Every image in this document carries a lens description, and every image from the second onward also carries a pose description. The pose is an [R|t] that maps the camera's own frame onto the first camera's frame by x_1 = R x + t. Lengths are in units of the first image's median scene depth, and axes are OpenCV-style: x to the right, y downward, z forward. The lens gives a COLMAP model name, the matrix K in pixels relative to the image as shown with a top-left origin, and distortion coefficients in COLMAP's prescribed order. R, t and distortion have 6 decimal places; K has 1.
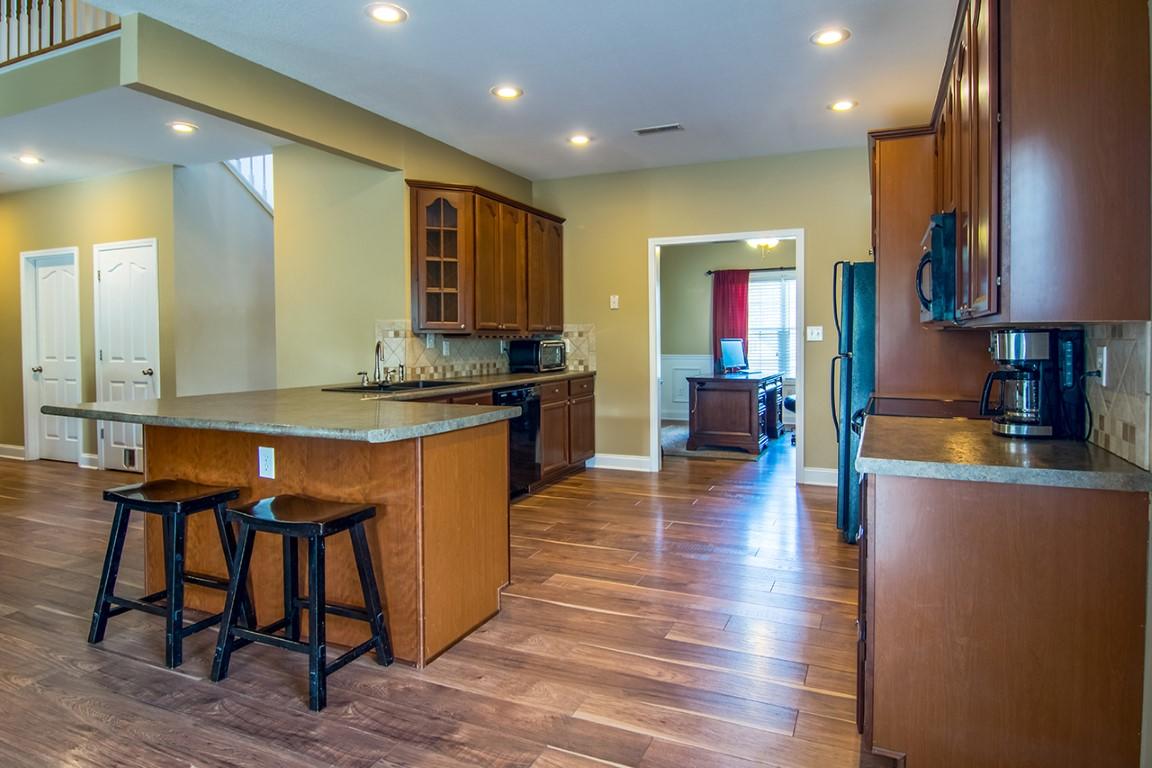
lens RADIAL K [[631.7, 0, 572.0], [0, 631.7, 336.3], [0, 0, 1]] dist [-0.006163, -0.003228]
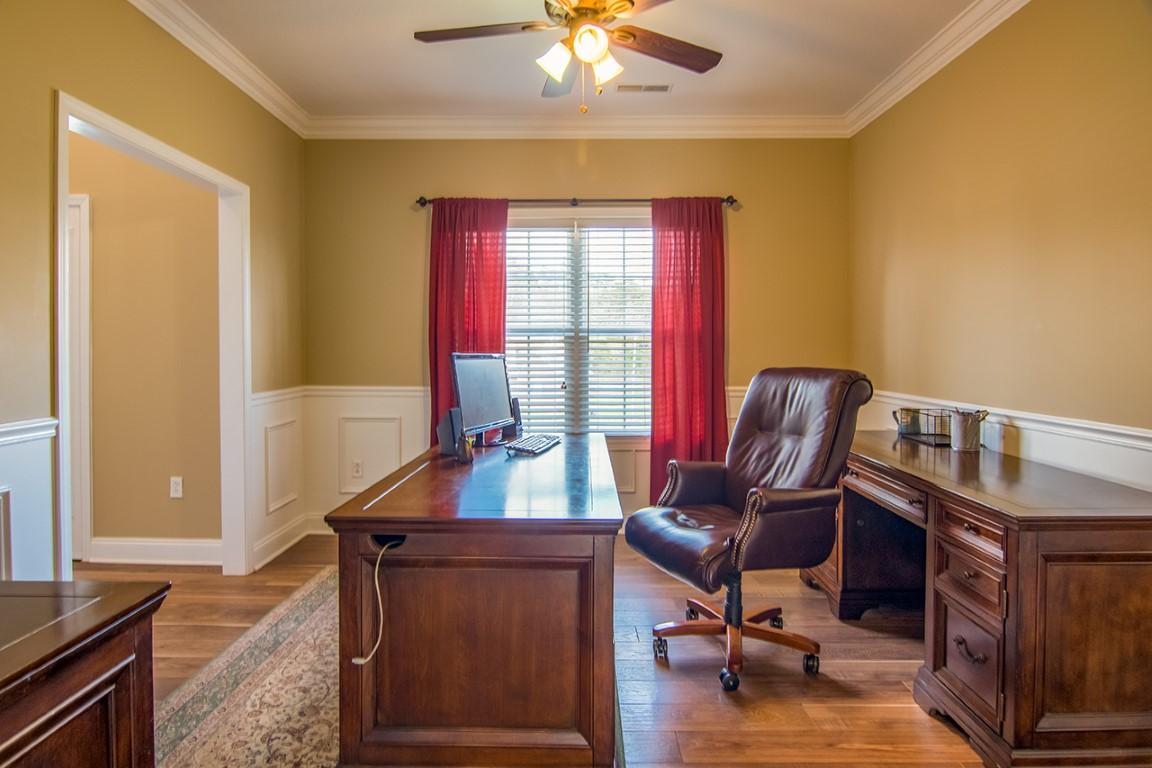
lens RADIAL K [[654.8, 0, 574.6], [0, 654.8, 329.3], [0, 0, 1]] dist [-0.004151, -0.000931]
pose [[0.897385, 0.014550, 0.441009, 0.114565], [-0.011178, 0.999885, -0.010244, -0.008056], [-0.441108, 0.004263, 0.897444, 0.552276]]
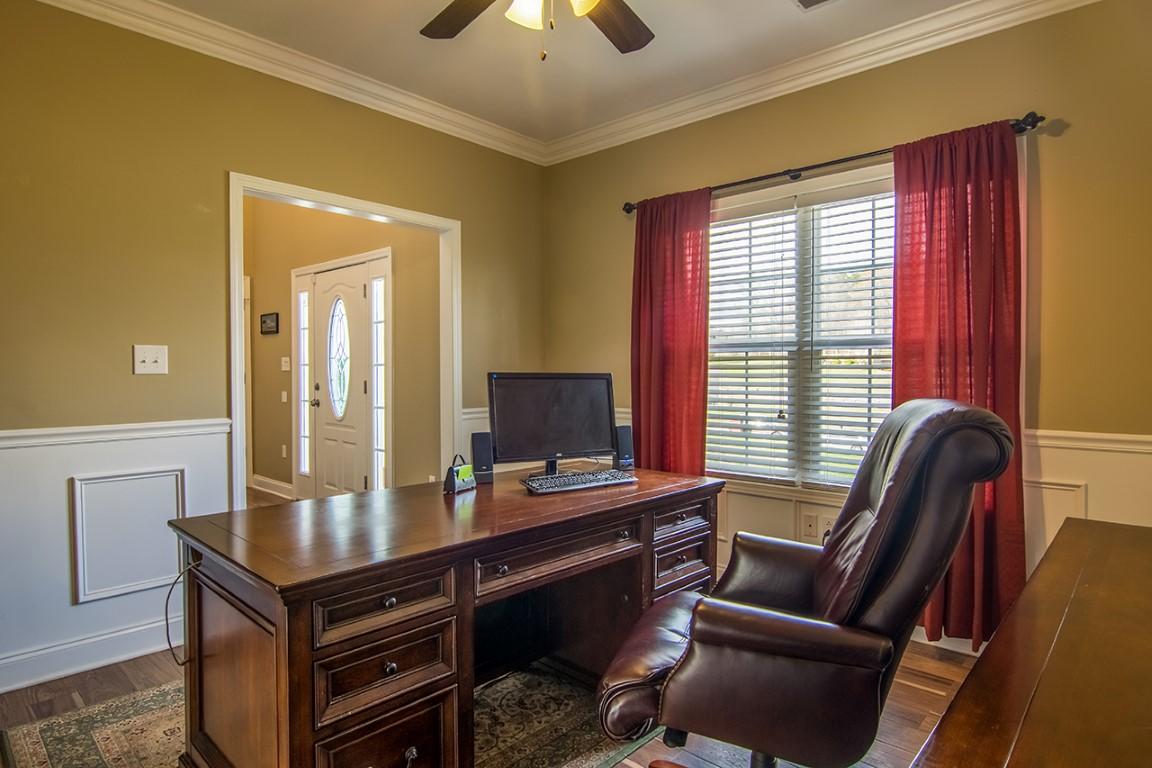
lens RADIAL K [[643.6, 0, 577.6], [0, 643.6, 354.8], [0, 0, 1]] dist [-0.002303, -0.000167]
pose [[0.957534, -0.001980, -0.288313, 0.314099], [0.003059, 0.999990, 0.003291, -0.007283], [0.288304, -0.004033, 0.957530, 0.603611]]
